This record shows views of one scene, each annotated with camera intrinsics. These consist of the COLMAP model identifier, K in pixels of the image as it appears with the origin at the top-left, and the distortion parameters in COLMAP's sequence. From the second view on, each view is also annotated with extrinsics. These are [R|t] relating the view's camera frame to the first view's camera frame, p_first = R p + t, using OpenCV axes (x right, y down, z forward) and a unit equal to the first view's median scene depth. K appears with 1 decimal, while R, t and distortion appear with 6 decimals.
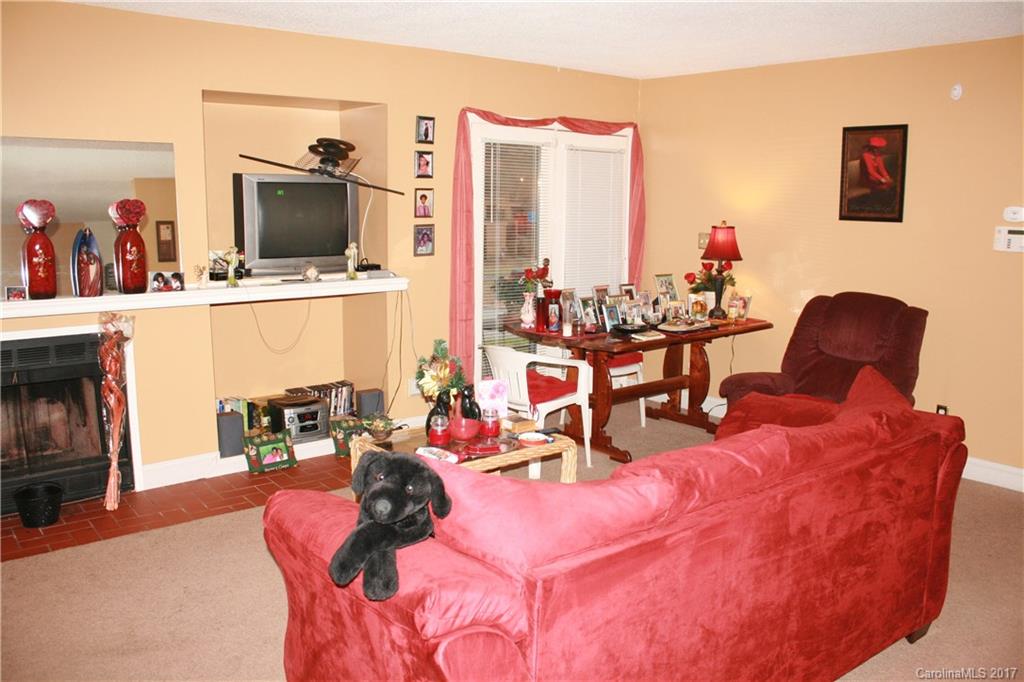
lens RADIAL K [[888.1, 0, 512.0], [0, 888.1, 341.0], [0, 0, 1]] dist [-0.010776, 0.003874]
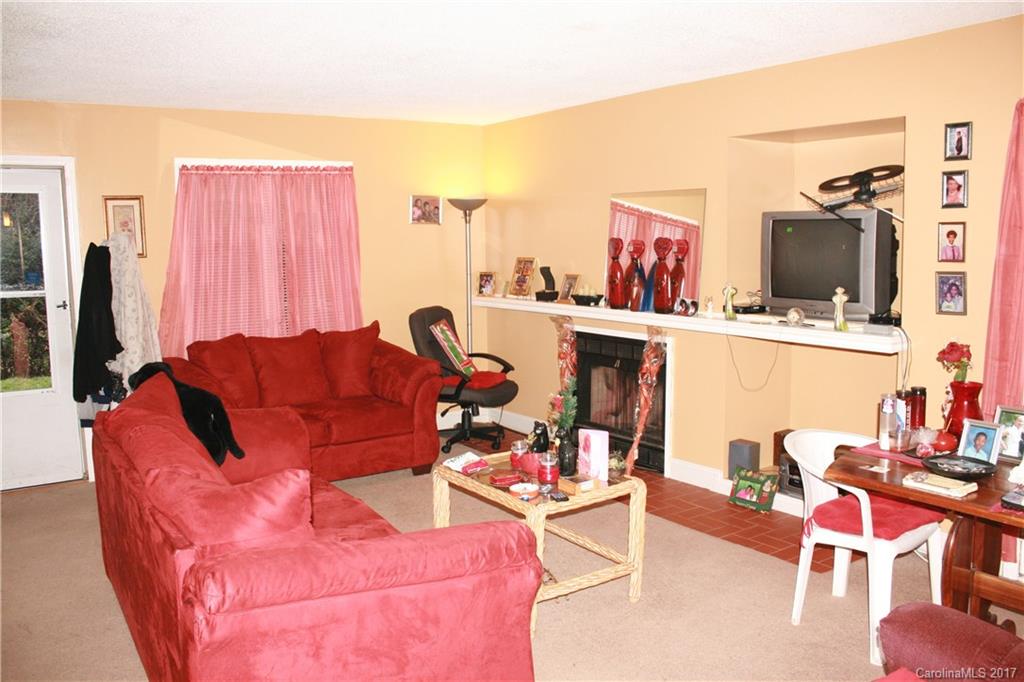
lens RADIAL K [[888.1, 0, 512.0], [0, 888.1, 341.0], [0, 0, 1]] dist [-0.010776, 0.003874]
pose [[-0.085592, 0.113455, -0.989849, 0.716289], [-0.155007, 0.979882, 0.125716, -0.121576], [0.984199, 0.164194, -0.066284, 0.771478]]
